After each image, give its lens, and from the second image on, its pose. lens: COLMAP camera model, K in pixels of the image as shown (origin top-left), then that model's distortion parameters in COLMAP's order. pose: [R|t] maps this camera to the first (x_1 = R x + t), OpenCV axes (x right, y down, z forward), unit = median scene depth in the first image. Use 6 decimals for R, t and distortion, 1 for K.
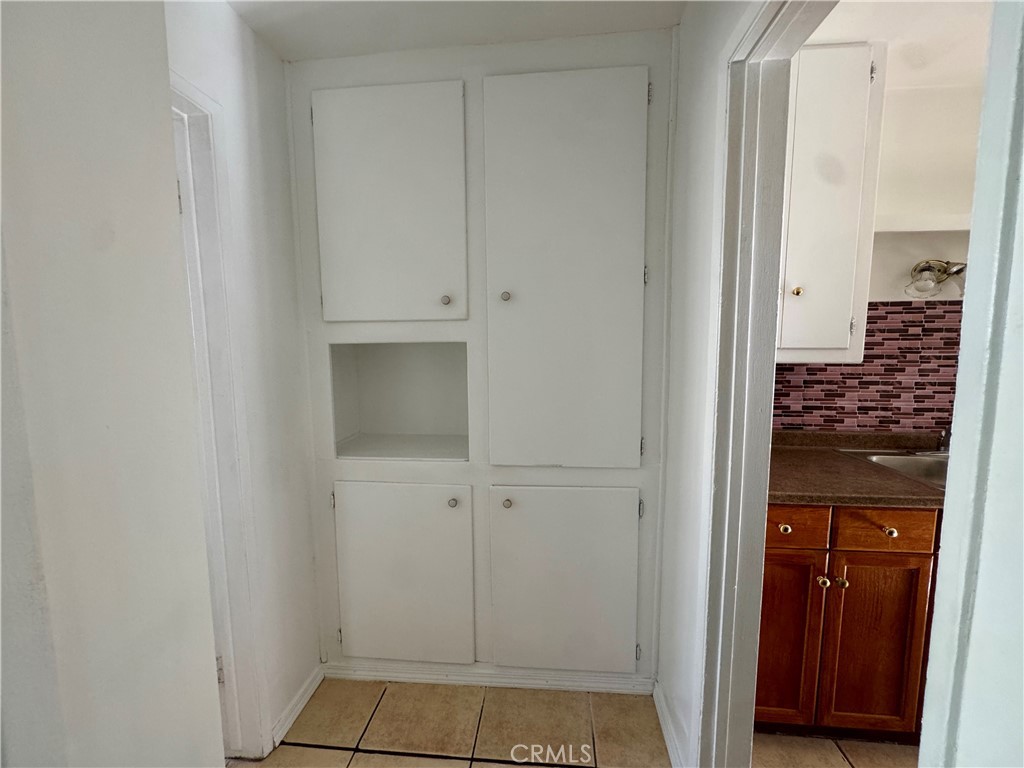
lens RADIAL K [[409.2, 0, 505.0], [0, 409.2, 387.6], [0, 0, 1]] dist [-0.006250, 0.000407]
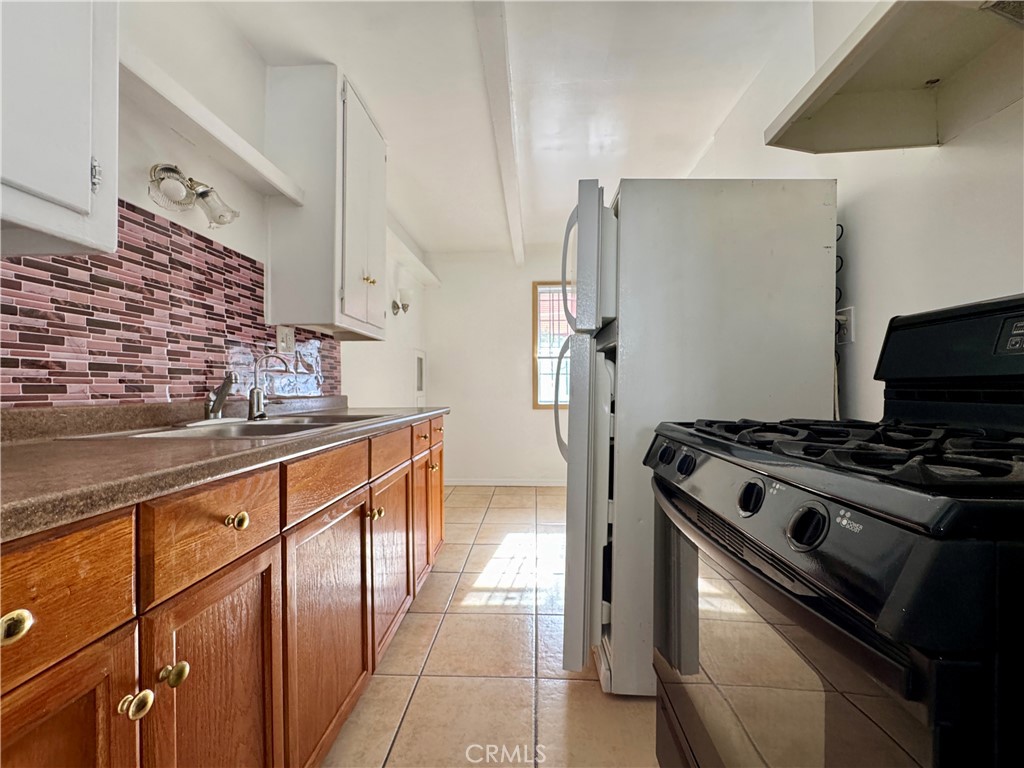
lens RADIAL K [[409.2, 0, 516.5], [0, 409.2, 390.3], [0, 0, 1]] dist [-0.006250, 0.000407]
pose [[-0.052084, -0.005535, 0.998627, 0.260121], [0.102146, 0.994710, 0.010841, 0.145593], [-0.993405, 0.102570, -0.051243, 0.438037]]
